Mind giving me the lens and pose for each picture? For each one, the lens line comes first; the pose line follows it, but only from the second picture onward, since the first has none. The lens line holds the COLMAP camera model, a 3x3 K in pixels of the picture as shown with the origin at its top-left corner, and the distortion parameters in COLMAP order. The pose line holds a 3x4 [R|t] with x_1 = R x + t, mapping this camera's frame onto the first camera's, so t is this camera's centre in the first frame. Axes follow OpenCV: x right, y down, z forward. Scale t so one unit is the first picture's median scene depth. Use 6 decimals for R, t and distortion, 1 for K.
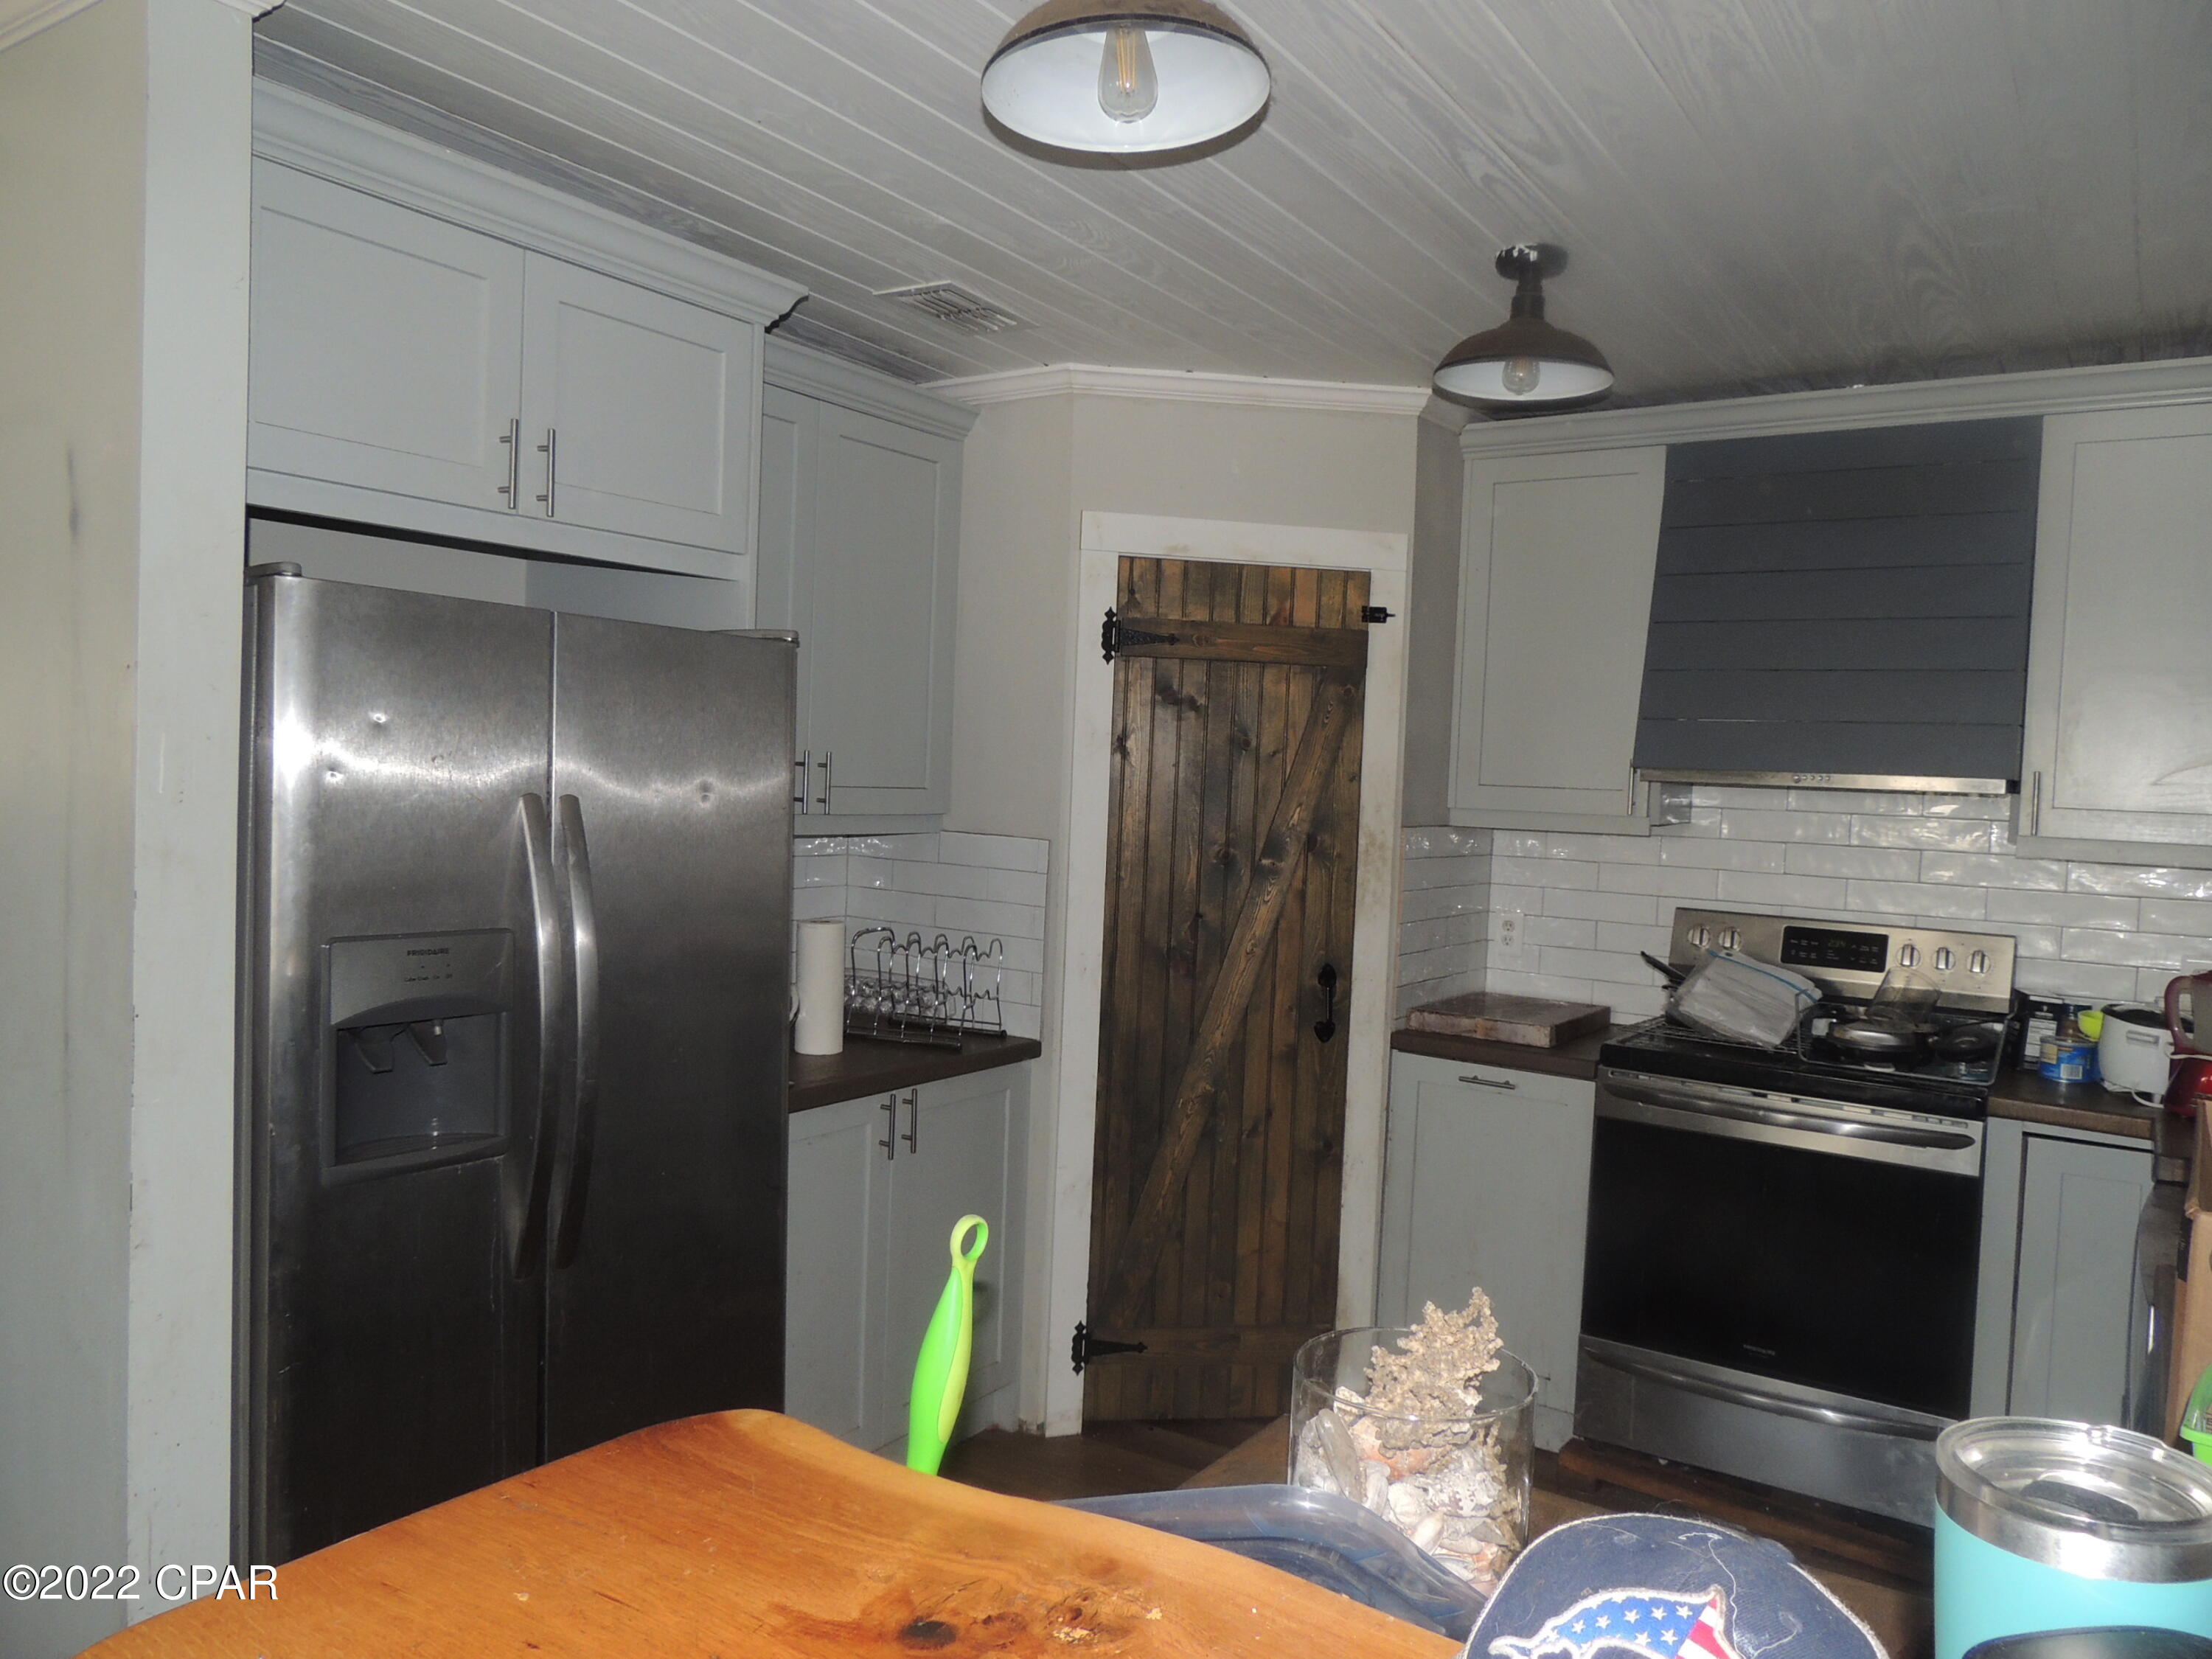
lens RADIAL K [[1565.6, 0, 1111.9], [0, 1565.6, 831.2], [0, 0, 1]] dist [-0.015027, -0.009170]
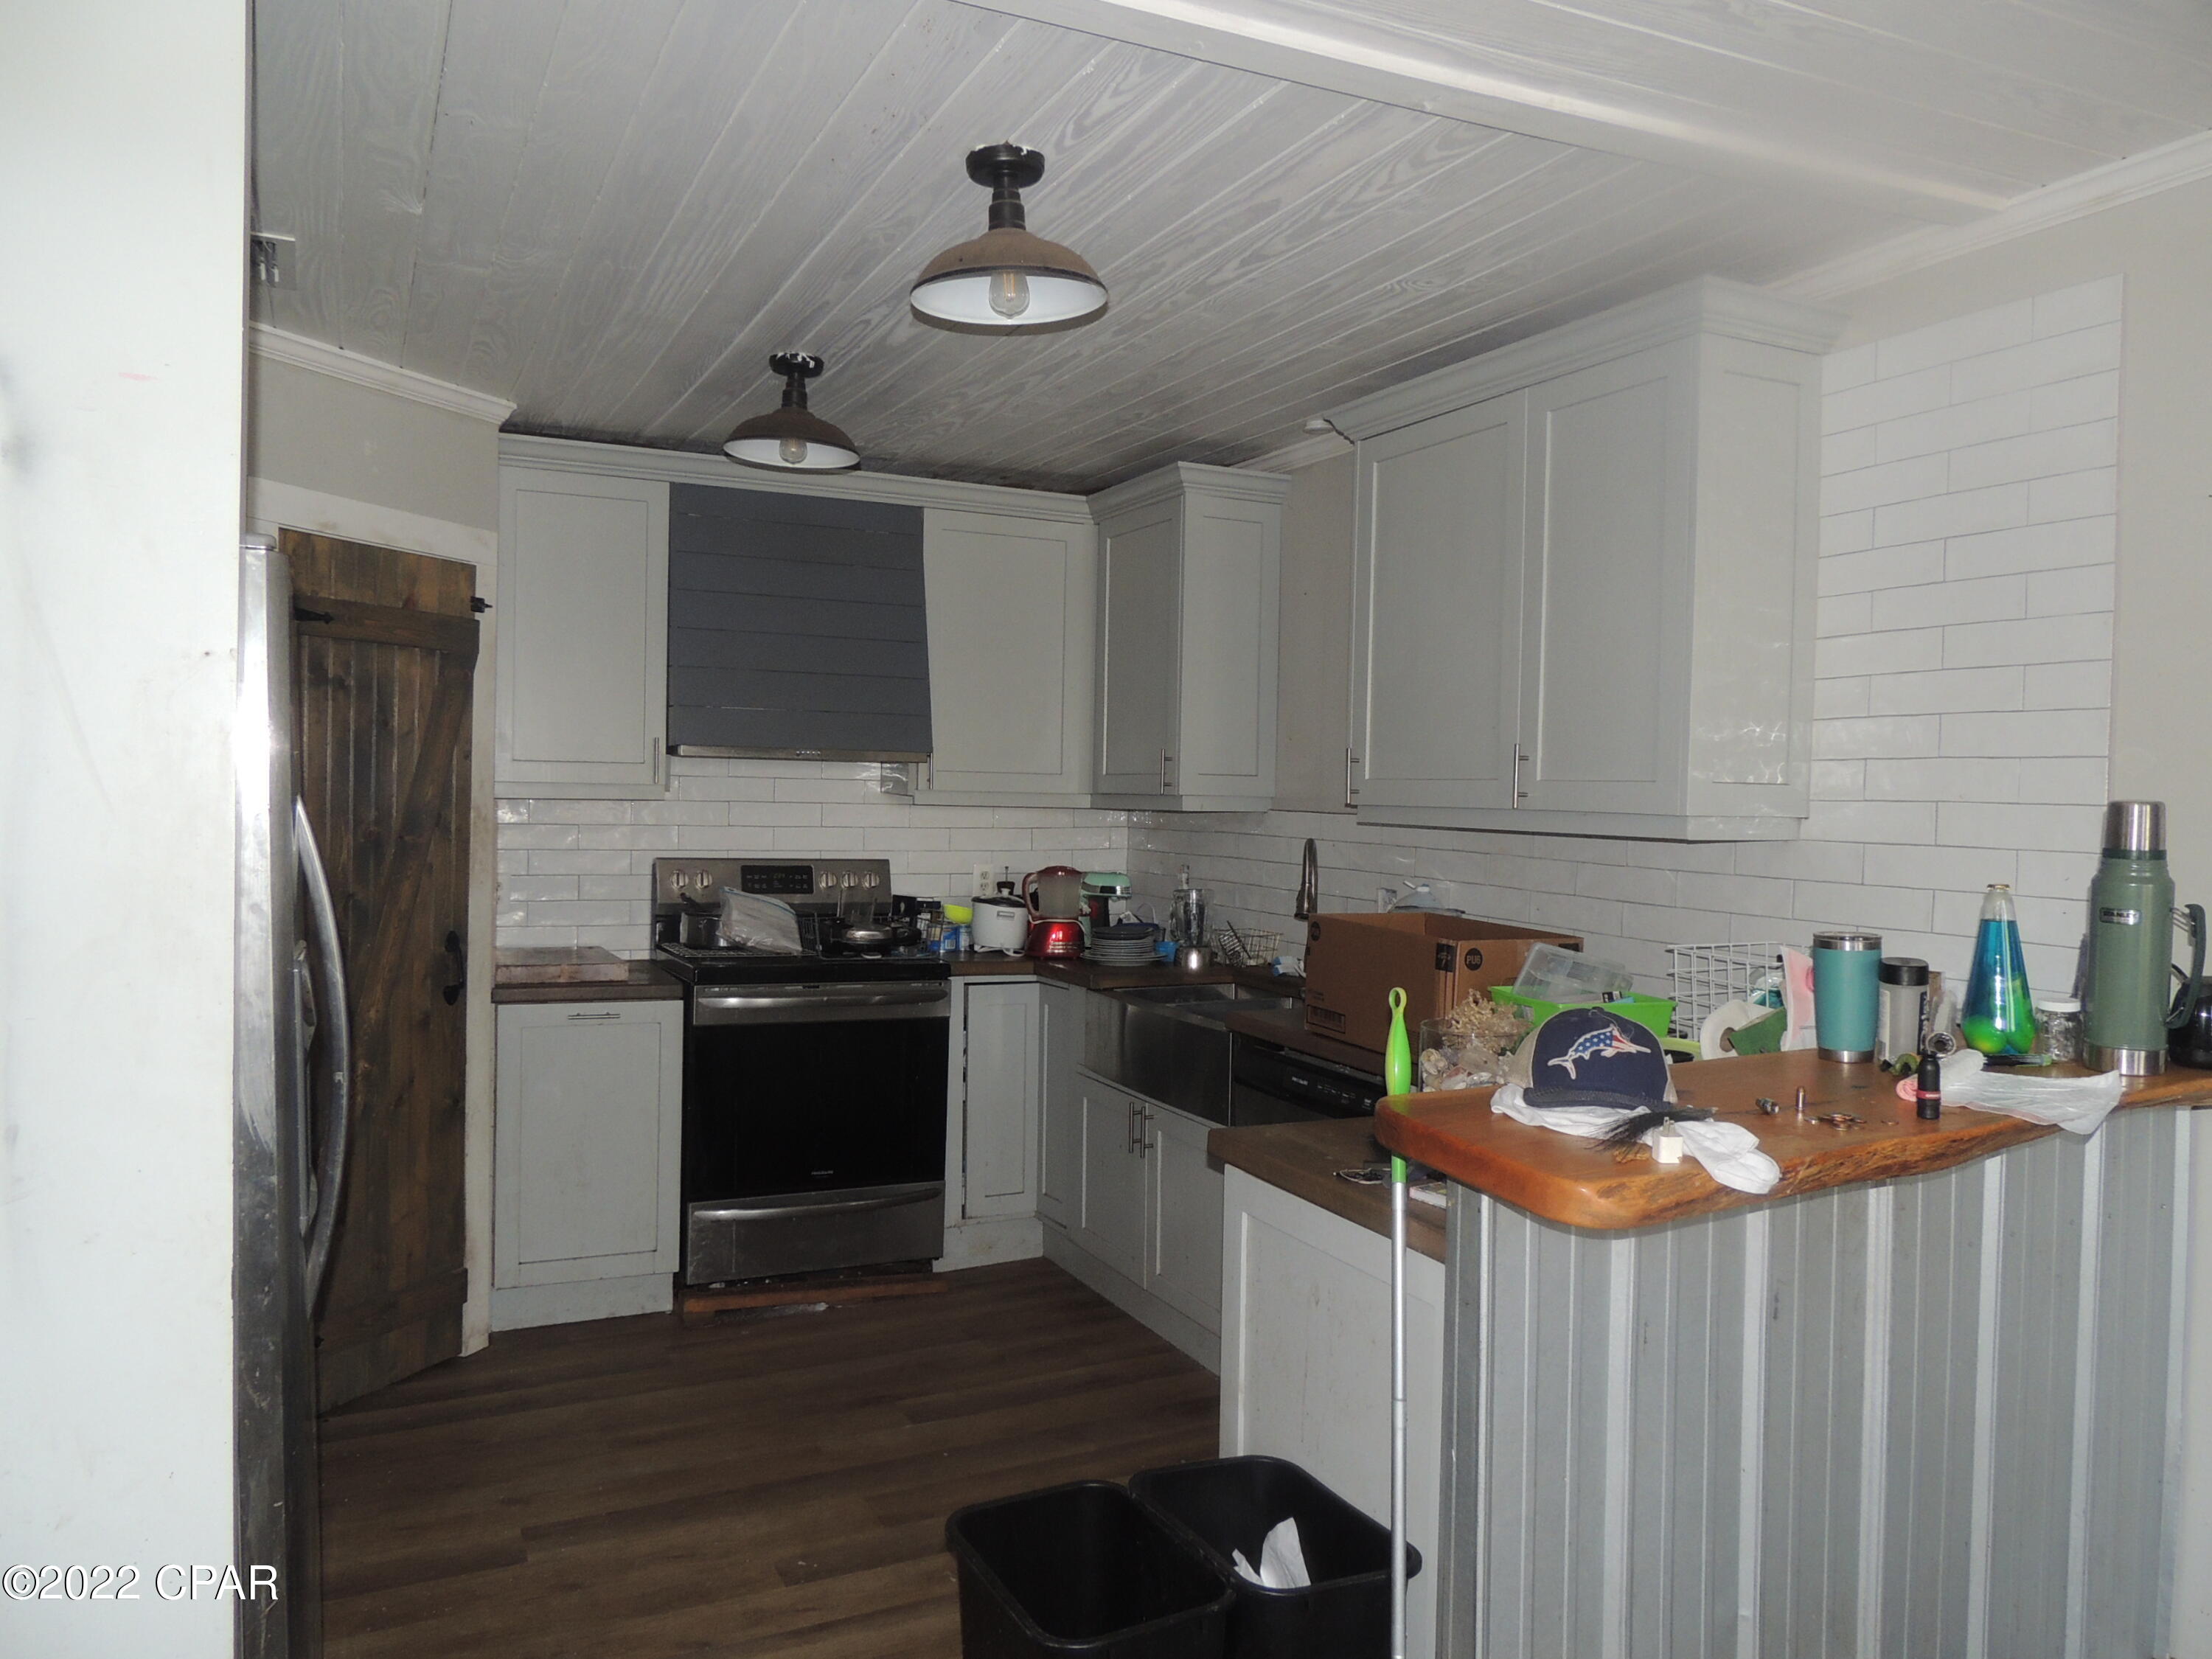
lens RADIAL K [[1565.6, 0, 1111.1], [0, 1565.6, 821.9], [0, 0, 1]] dist [-0.015027, -0.009170]
pose [[0.509604, -0.048113, 0.859063, -0.619823], [0.030490, 0.998818, 0.037854, -0.018126], [-0.859869, 0.006902, 0.510469, 0.083515]]
